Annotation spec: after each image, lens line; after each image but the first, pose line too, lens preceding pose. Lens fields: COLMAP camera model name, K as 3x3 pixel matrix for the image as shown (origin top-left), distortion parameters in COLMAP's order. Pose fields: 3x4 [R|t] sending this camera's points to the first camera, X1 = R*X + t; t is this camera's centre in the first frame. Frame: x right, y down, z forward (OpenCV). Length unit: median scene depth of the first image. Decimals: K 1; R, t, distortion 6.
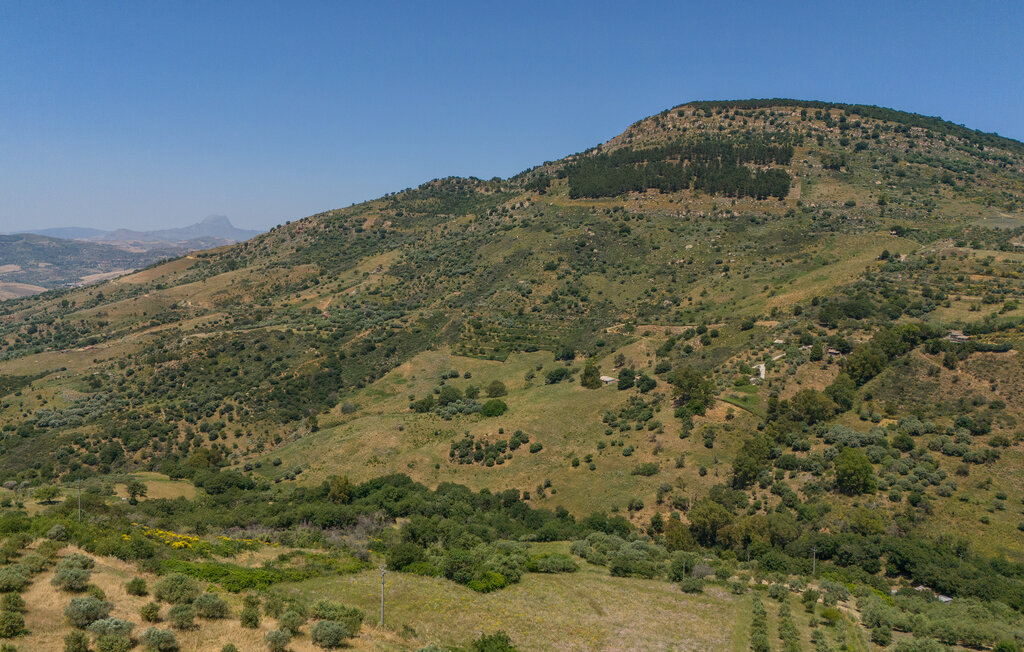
lens RADIAL K [[715.2, 0, 513.0], [0, 715.2, 411.4], [0, 0, 1]] dist [0.065400, -0.083131]
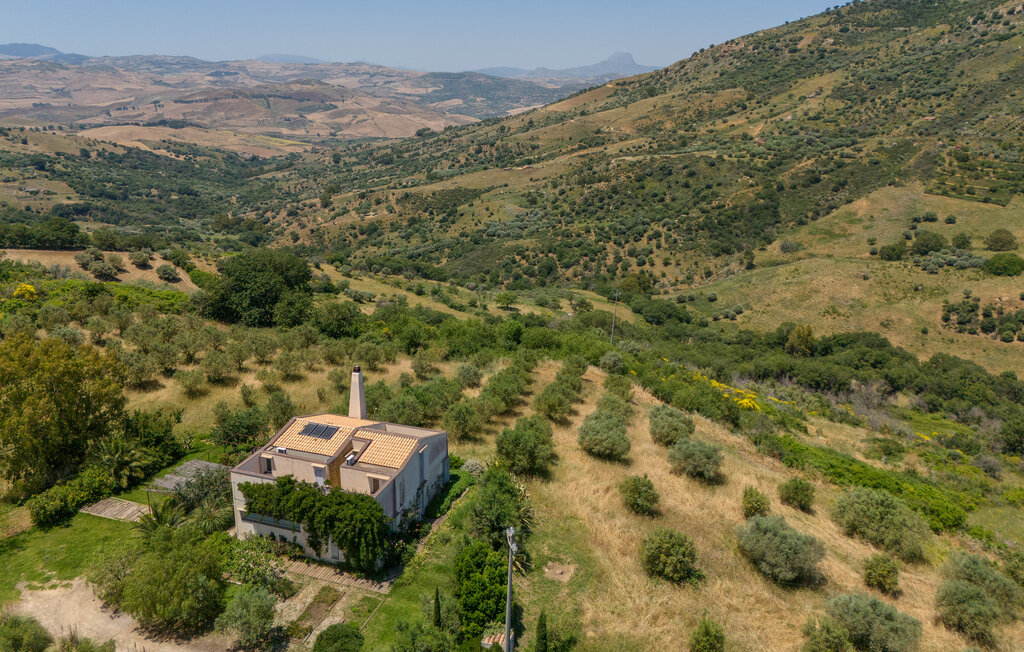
lens RADIAL K [[715.4, 0, 512.0], [0, 715.4, 326.0], [0, 0, 1]] dist [0.001785, -0.001890]
pose [[0.868198, 0.150961, -0.472697, -0.081869], [-0.101177, 0.986443, 0.129200, 0.010496], [0.485793, -0.064345, 0.871702, 0.065416]]
